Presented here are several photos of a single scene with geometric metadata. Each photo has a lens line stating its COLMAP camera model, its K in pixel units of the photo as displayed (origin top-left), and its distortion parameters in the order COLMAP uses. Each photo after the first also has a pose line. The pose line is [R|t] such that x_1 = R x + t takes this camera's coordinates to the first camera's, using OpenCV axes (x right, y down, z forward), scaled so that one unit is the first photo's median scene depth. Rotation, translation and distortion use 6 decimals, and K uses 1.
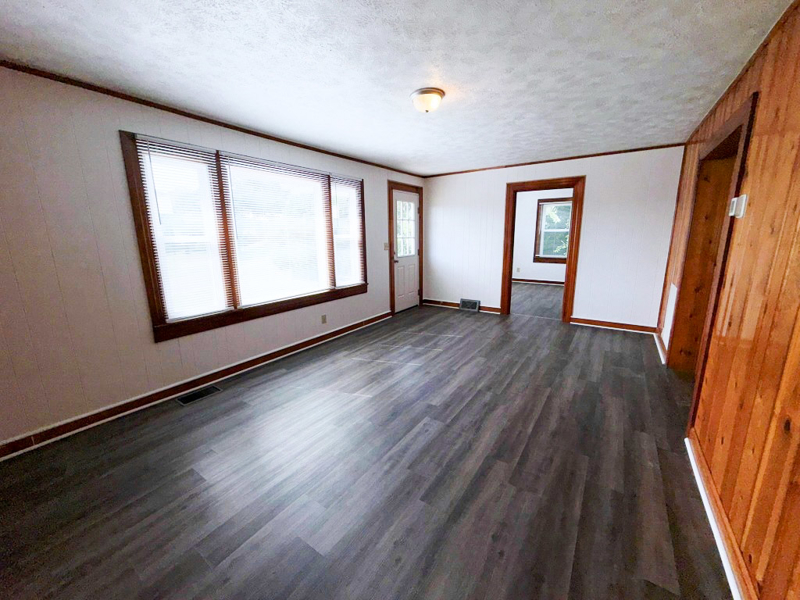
lens RADIAL K [[318.3, 0, 397.3], [0, 318.3, 300.5], [0, 0, 1]] dist [-0.003269, 0.001239]
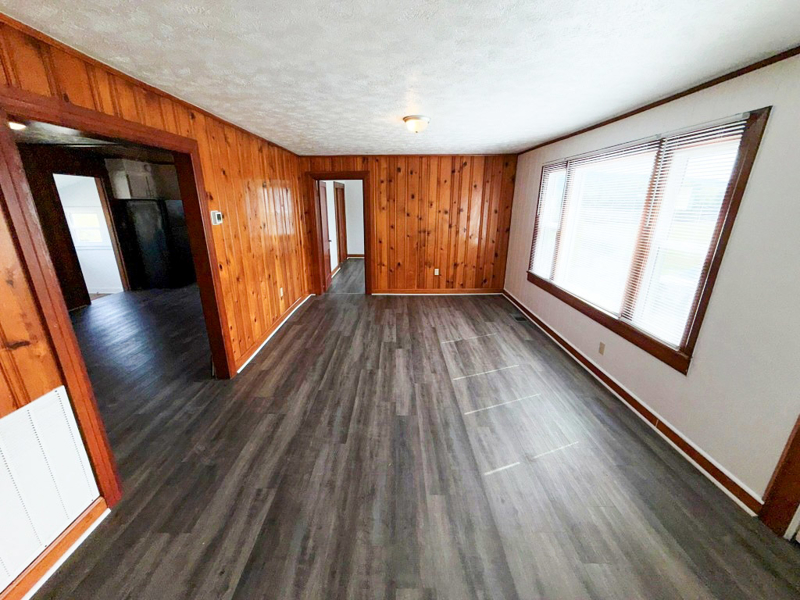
lens RADIAL K [[318.3, 0, 391.6], [0, 318.3, 300.6], [0, 0, 1]] dist [-0.003269, 0.001239]
pose [[-0.830653, 0.176809, -0.527972, 0.745692], [-0.105746, 0.880887, 0.461364, -0.448550], [0.546657, 0.439064, -0.713014, 1.658351]]
